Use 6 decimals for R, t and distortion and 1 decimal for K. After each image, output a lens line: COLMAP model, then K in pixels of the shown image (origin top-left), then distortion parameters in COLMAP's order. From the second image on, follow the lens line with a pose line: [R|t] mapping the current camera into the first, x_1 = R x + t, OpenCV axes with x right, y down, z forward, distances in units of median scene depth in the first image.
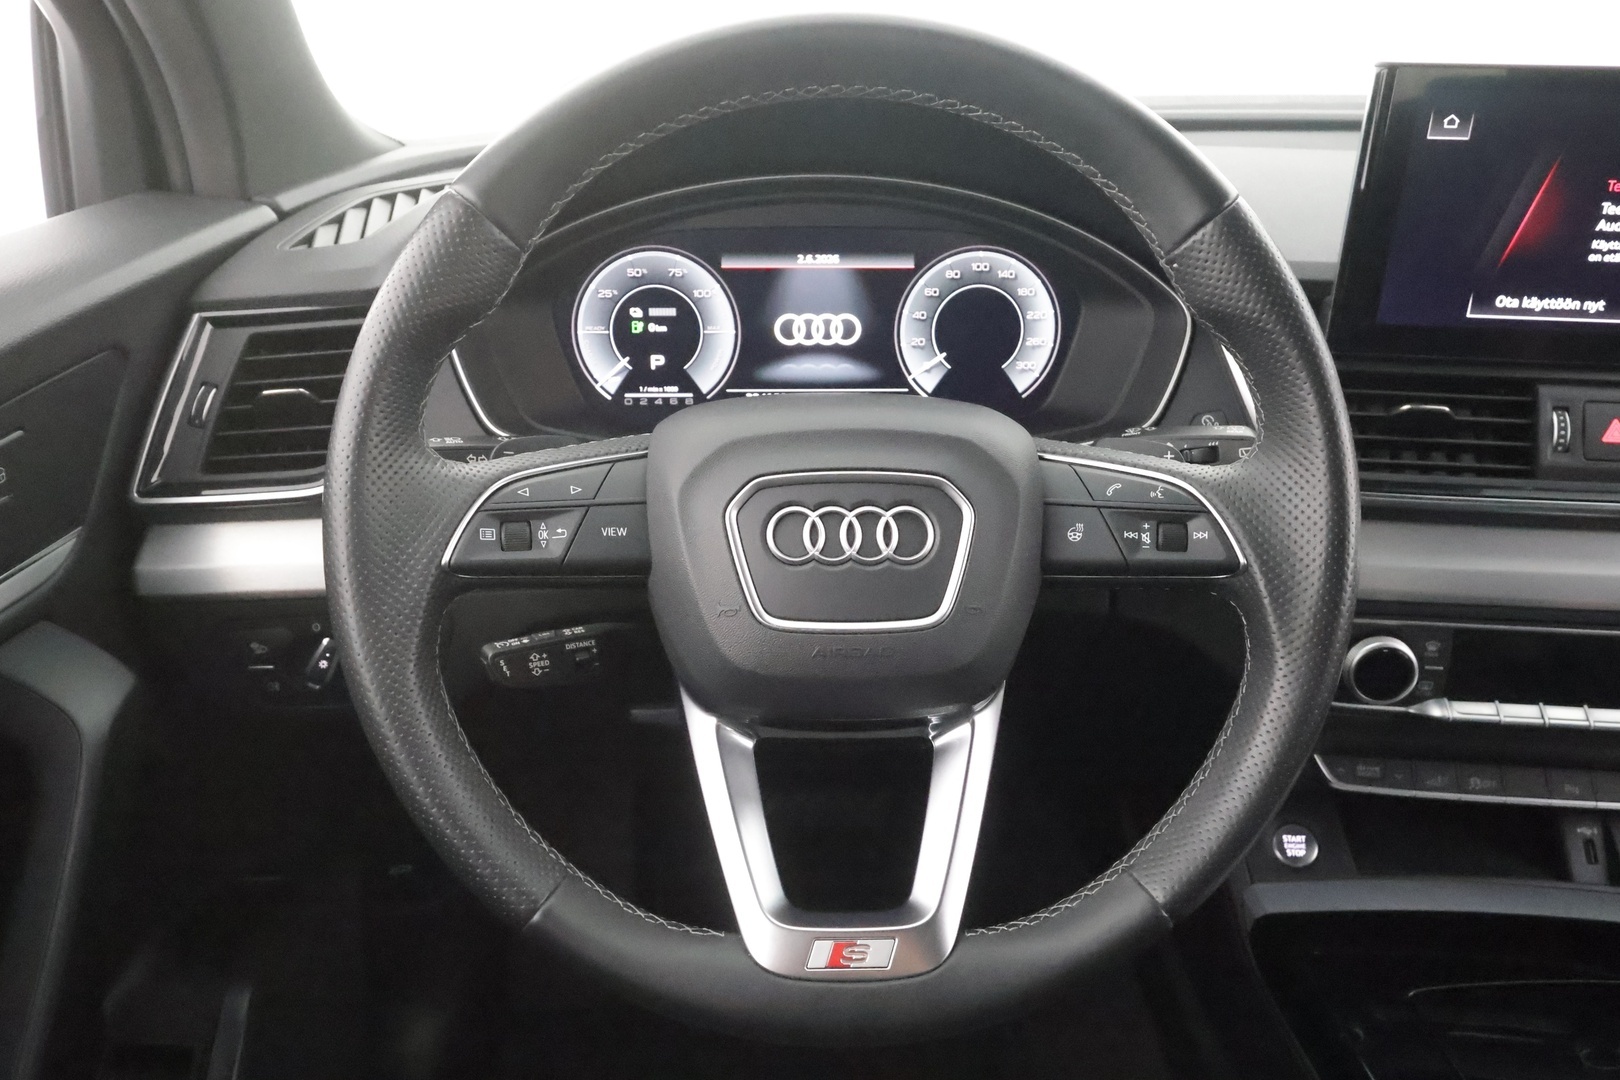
lens RADIAL K [[1210.6, 0, 812.3], [0, 1210.6, 557.0], [0, 0, 1]] dist [0.008139, -0.001836]
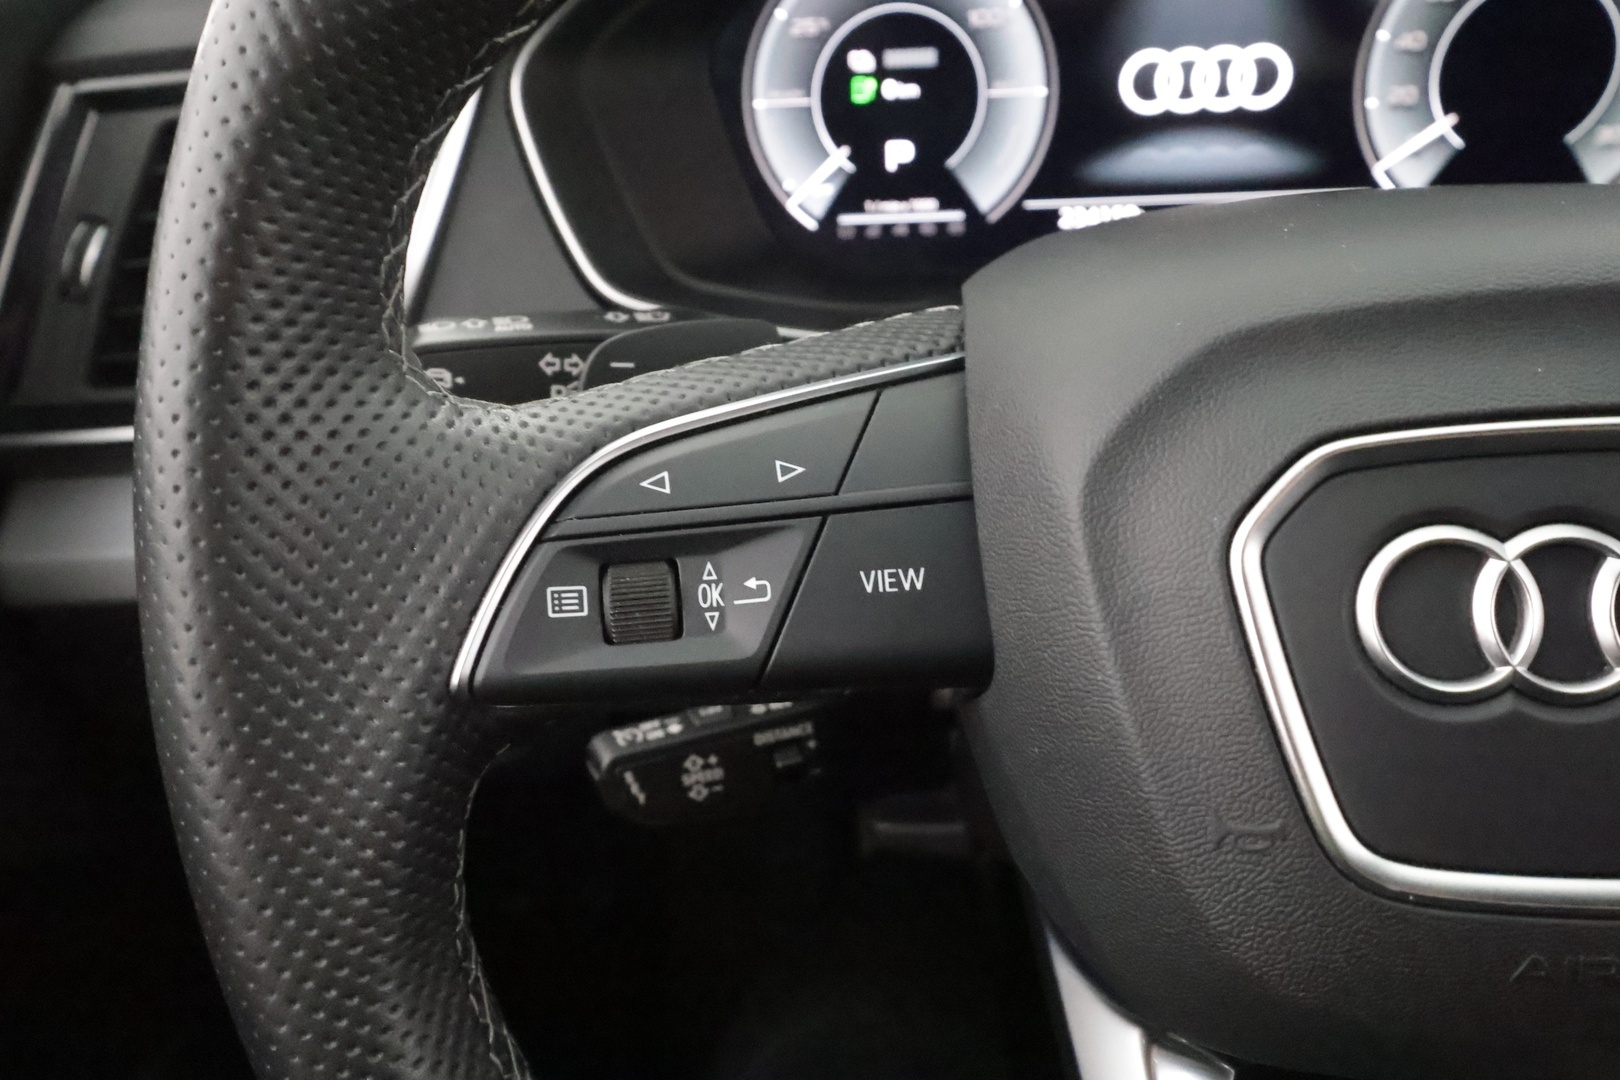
lens RADIAL K [[1349.5, 0, 837.4], [0, 1349.5, 537.7], [0, 0, 1]] dist [-0.005764, 0.001693]
pose [[0.993548, -0.007955, -0.113132, -0.105975], [0.019094, 0.995030, 0.097729, -0.060951], [0.111792, -0.099258, 0.988762, 0.462551]]
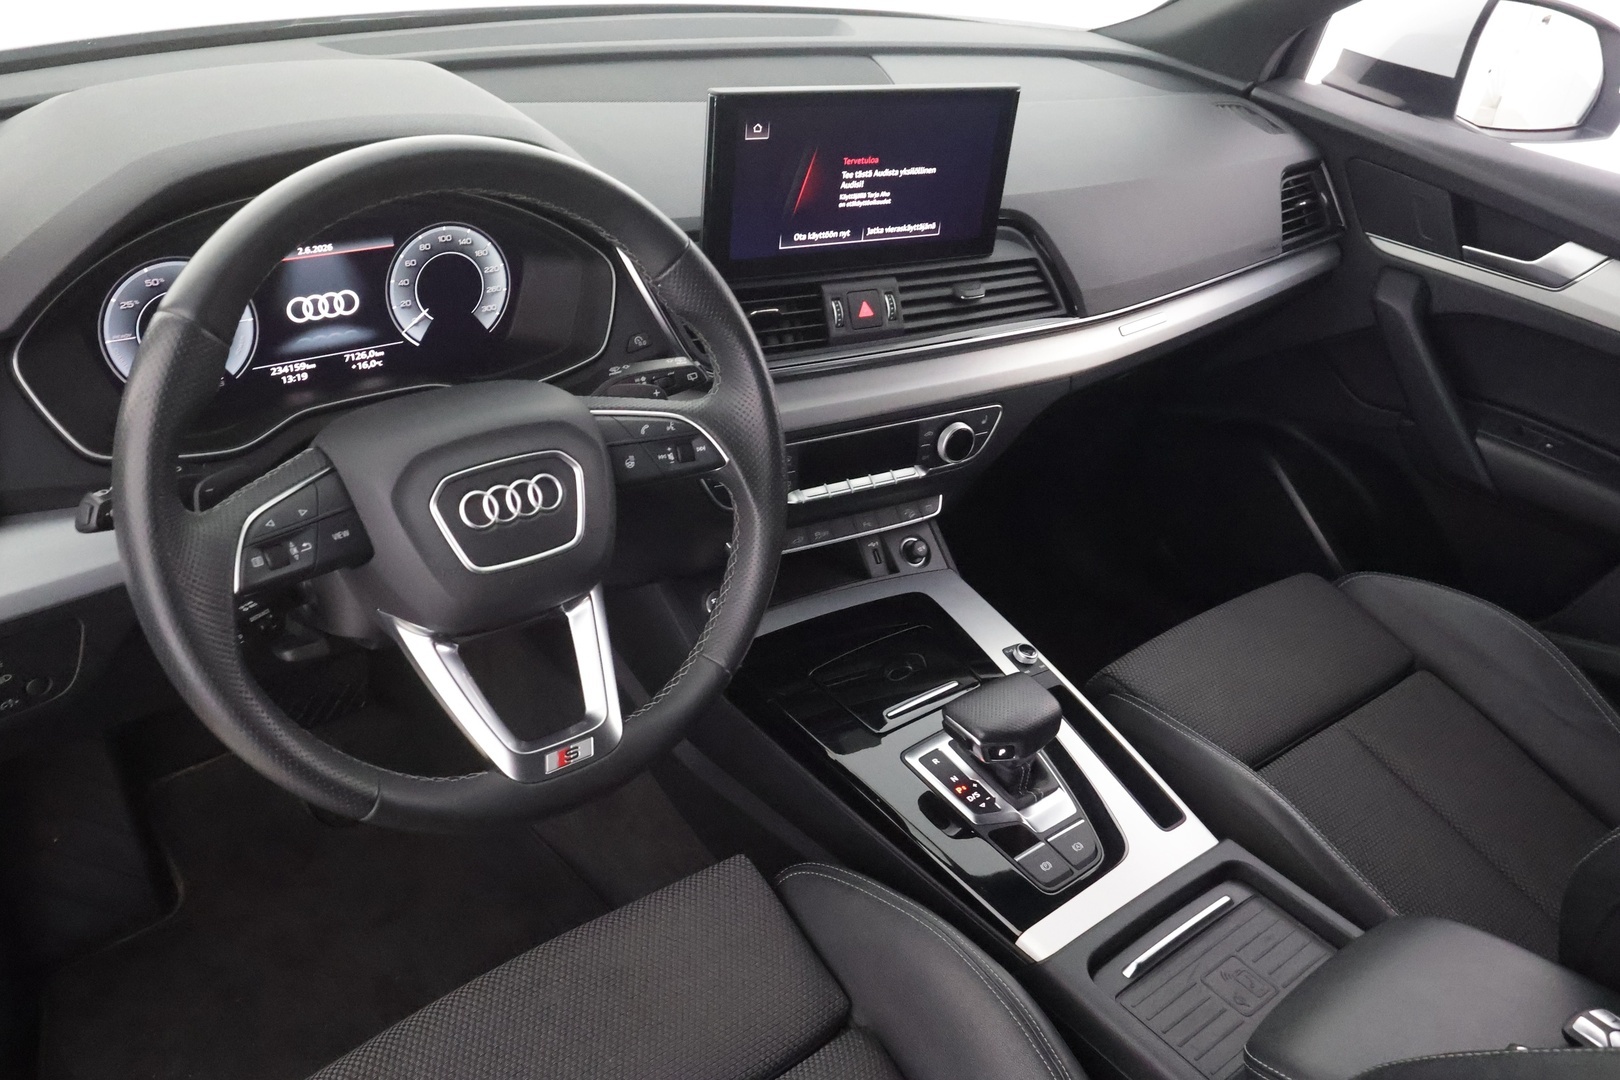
lens RADIAL K [[1275.1, 0, 814.3], [0, 1275.1, 562.7], [0, 0, 1]] dist [0.001522, -0.007370]
pose [[0.804331, -0.257996, 0.535248, -0.413601], [0.148790, 0.959569, 0.238935, -0.207028], [-0.575251, -0.112543, 0.810198, -0.399094]]
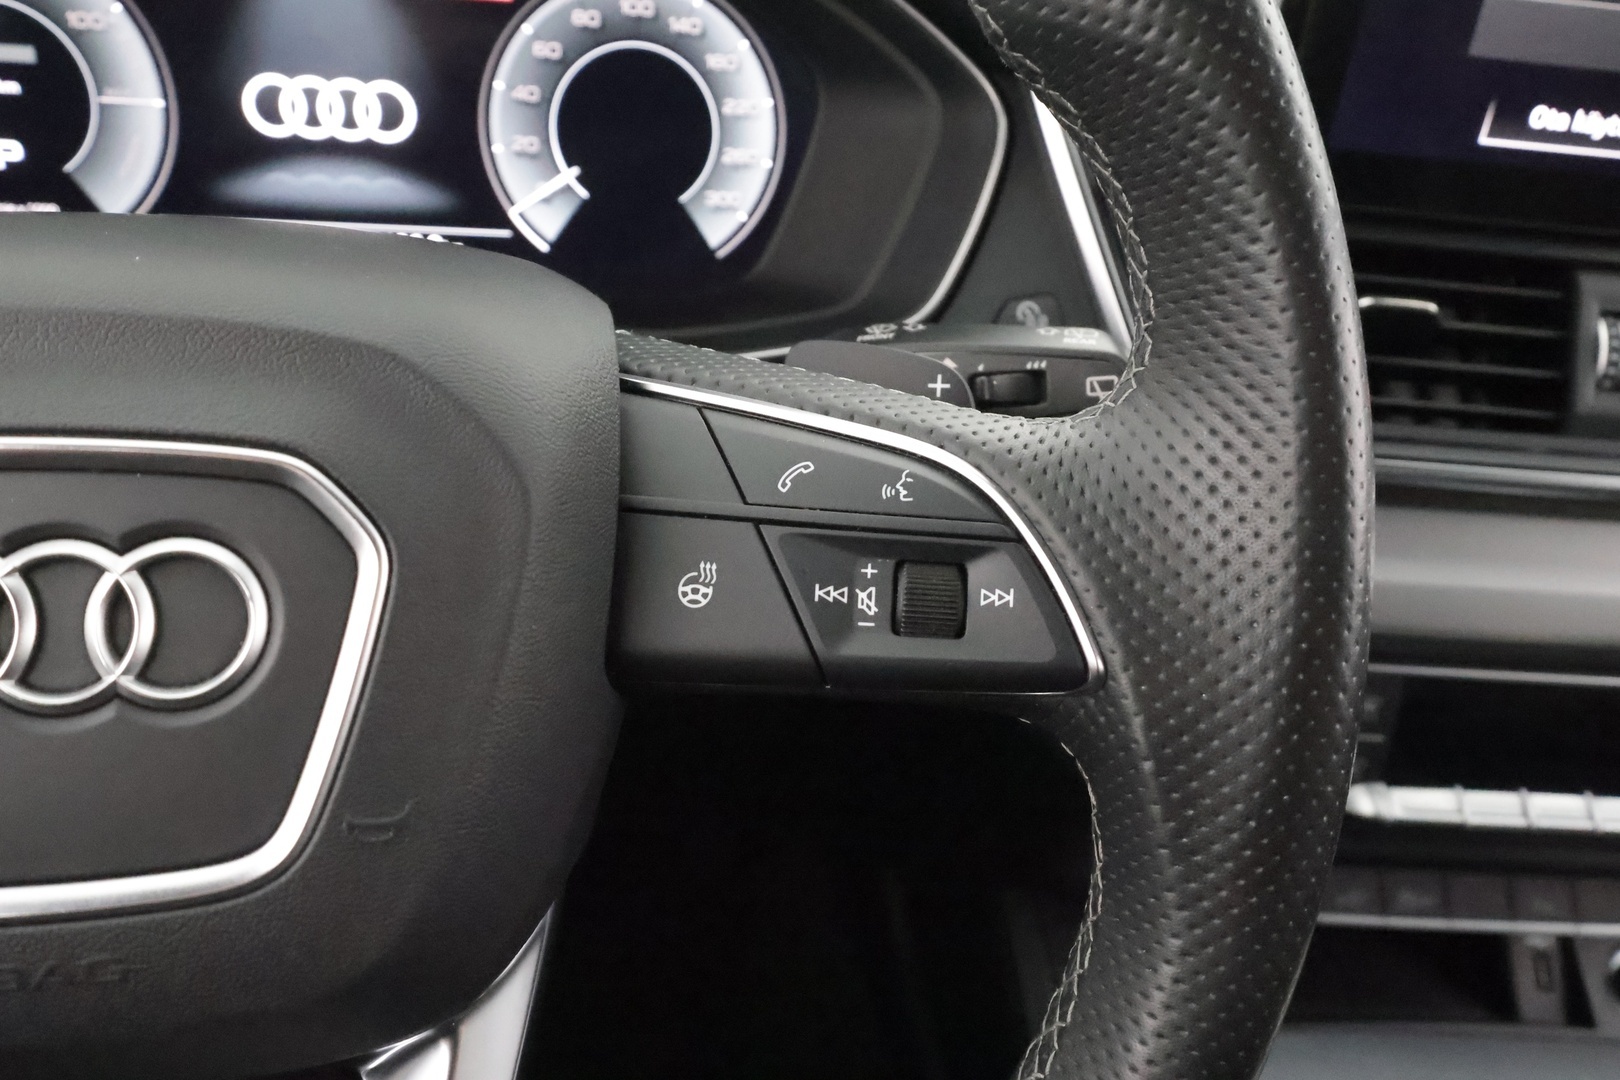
lens RADIAL K [[1275.1, 0, 814.3], [0, 1275.1, 562.7], [0, 0, 1]] dist [0.001522, -0.007370]
pose [[0.988418, 0.009384, 0.151469, 0.157030], [-0.023331, 0.995617, 0.090563, -0.053793], [-0.149955, -0.093048, 0.984305, 0.475057]]
